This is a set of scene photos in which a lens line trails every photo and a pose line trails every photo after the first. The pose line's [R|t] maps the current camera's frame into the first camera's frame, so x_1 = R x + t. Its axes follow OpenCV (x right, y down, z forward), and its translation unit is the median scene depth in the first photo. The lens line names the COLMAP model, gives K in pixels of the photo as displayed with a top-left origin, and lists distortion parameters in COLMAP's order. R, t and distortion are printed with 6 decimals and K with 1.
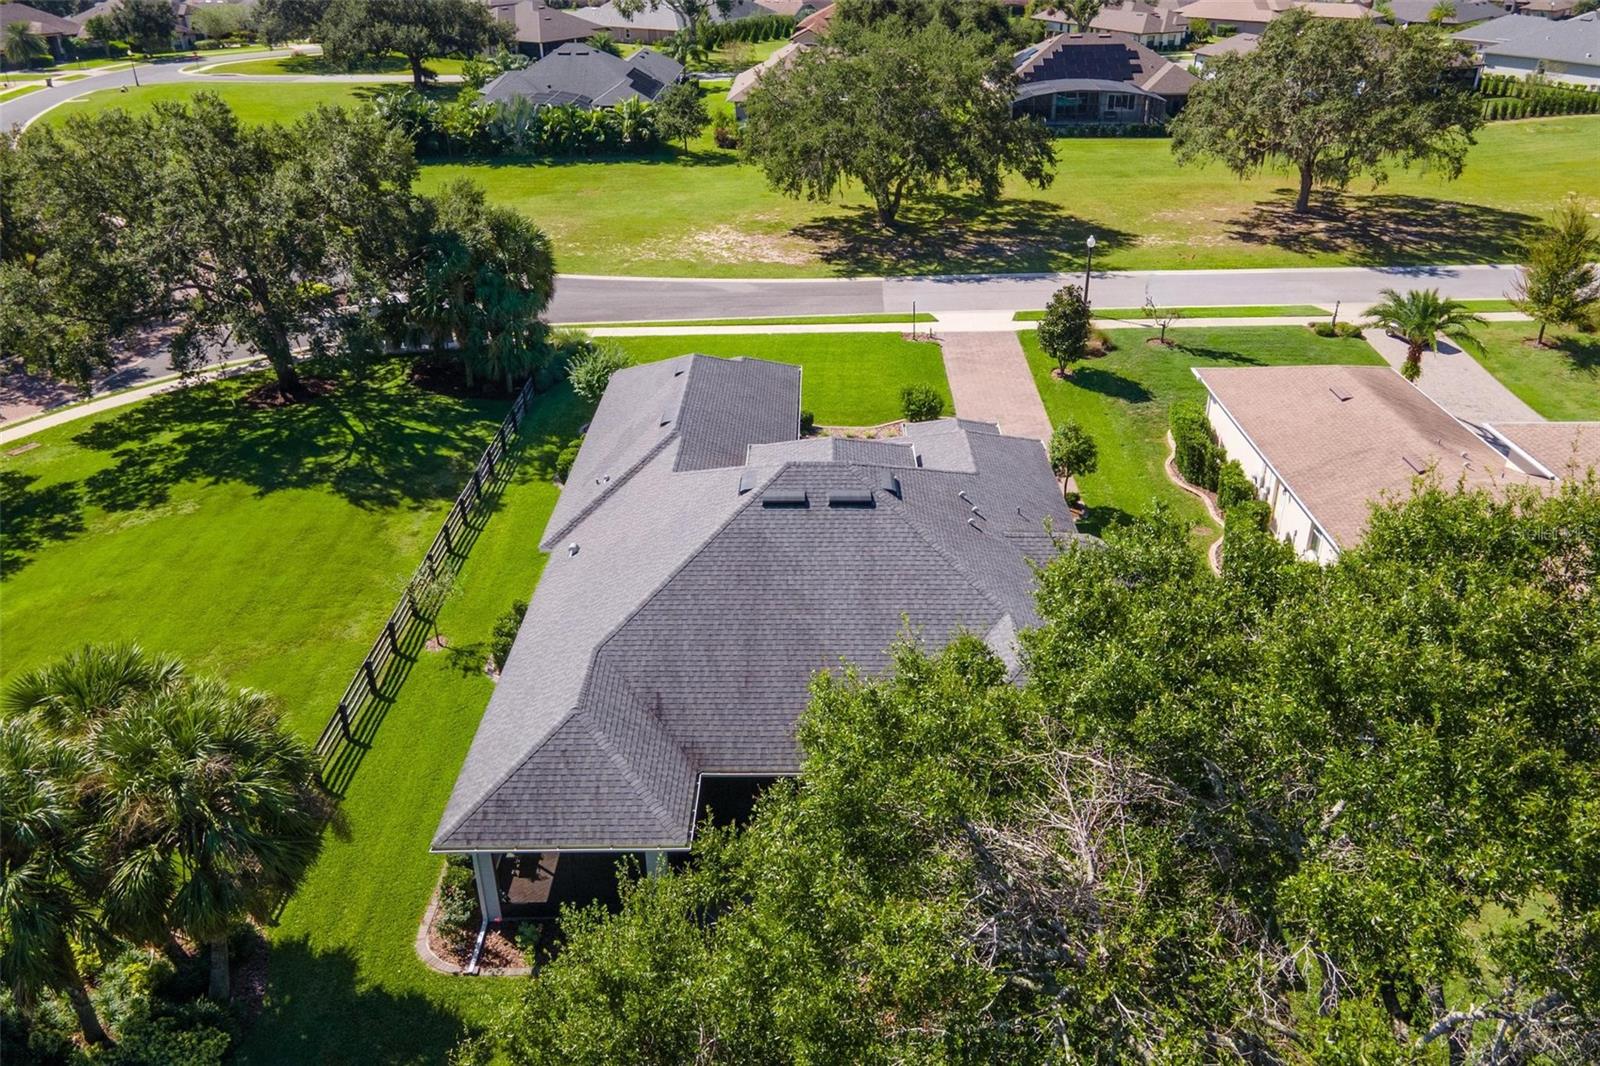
lens RADIAL K [[1154.5, 0, 800.0], [0, 1154.5, 533.0], [0, 0, 1]] dist [0.043039, 0.003251]
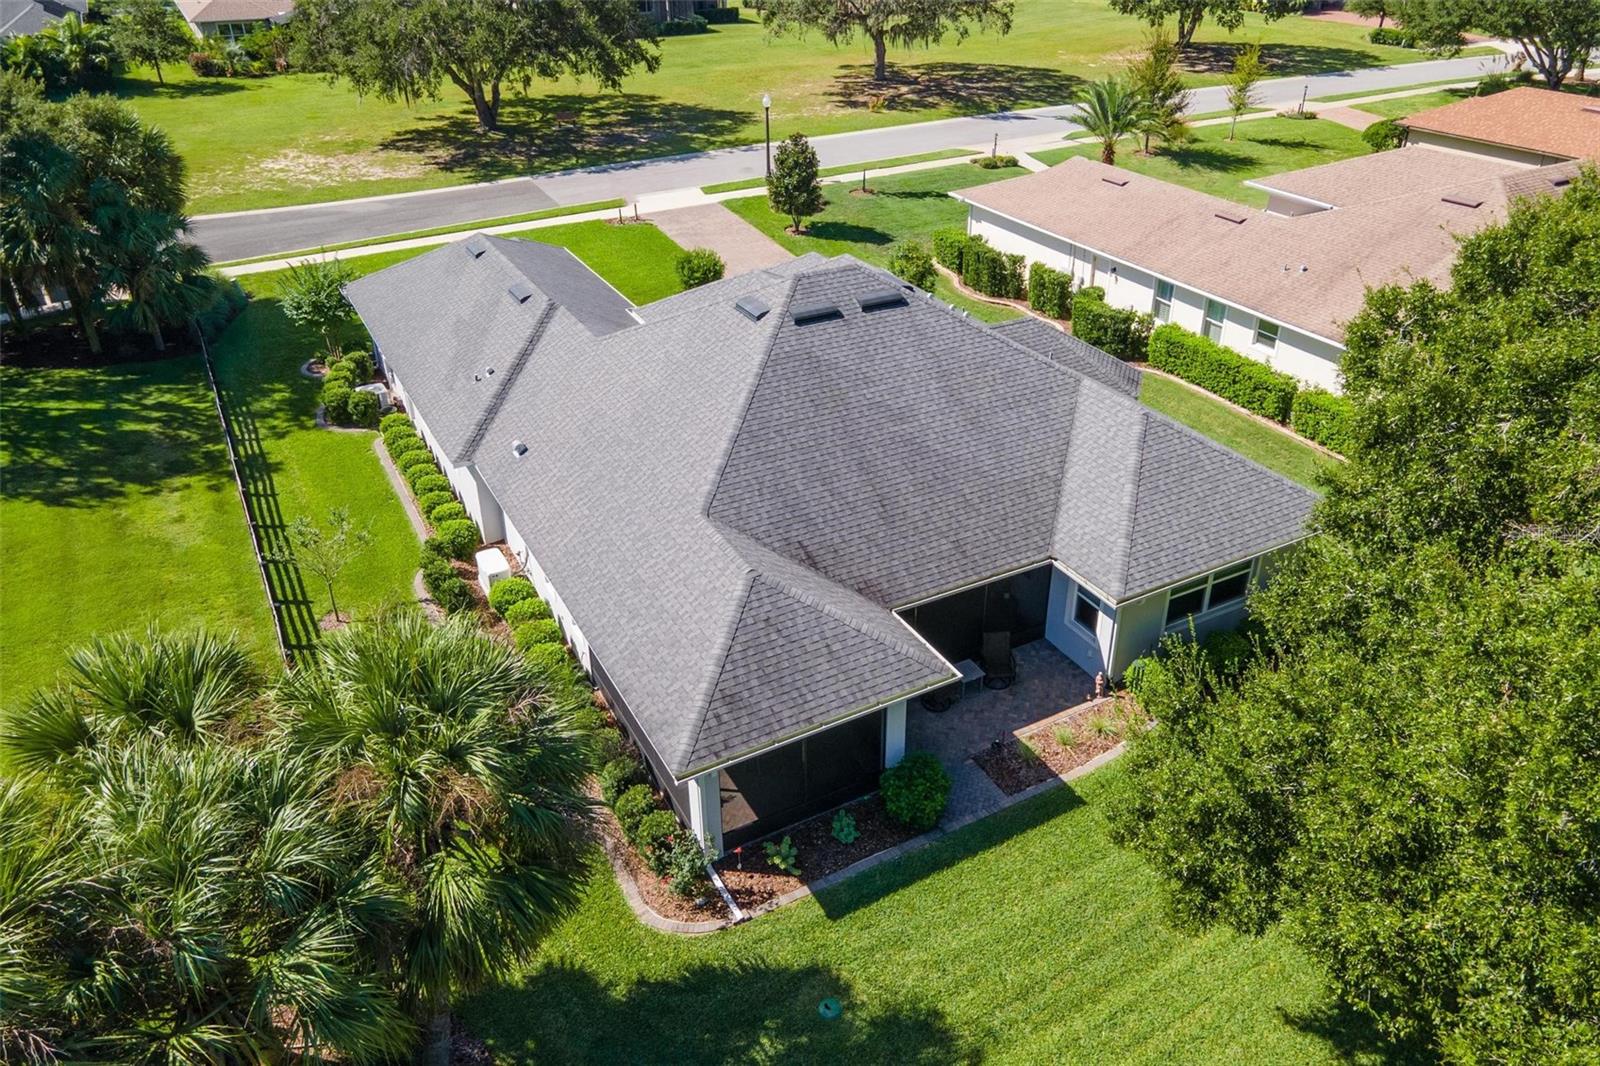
lens RADIAL K [[1185.9, 0, 807.3], [0, 1185.9, 517.2], [0, 0, 1]] dist [0.019479, 0.036627]
pose [[0.874097, -0.235793, 0.424682, -0.261117], [0.232480, 0.970720, 0.060467, 0.038927], [-0.426505, 0.045876, 0.903321, 0.124908]]
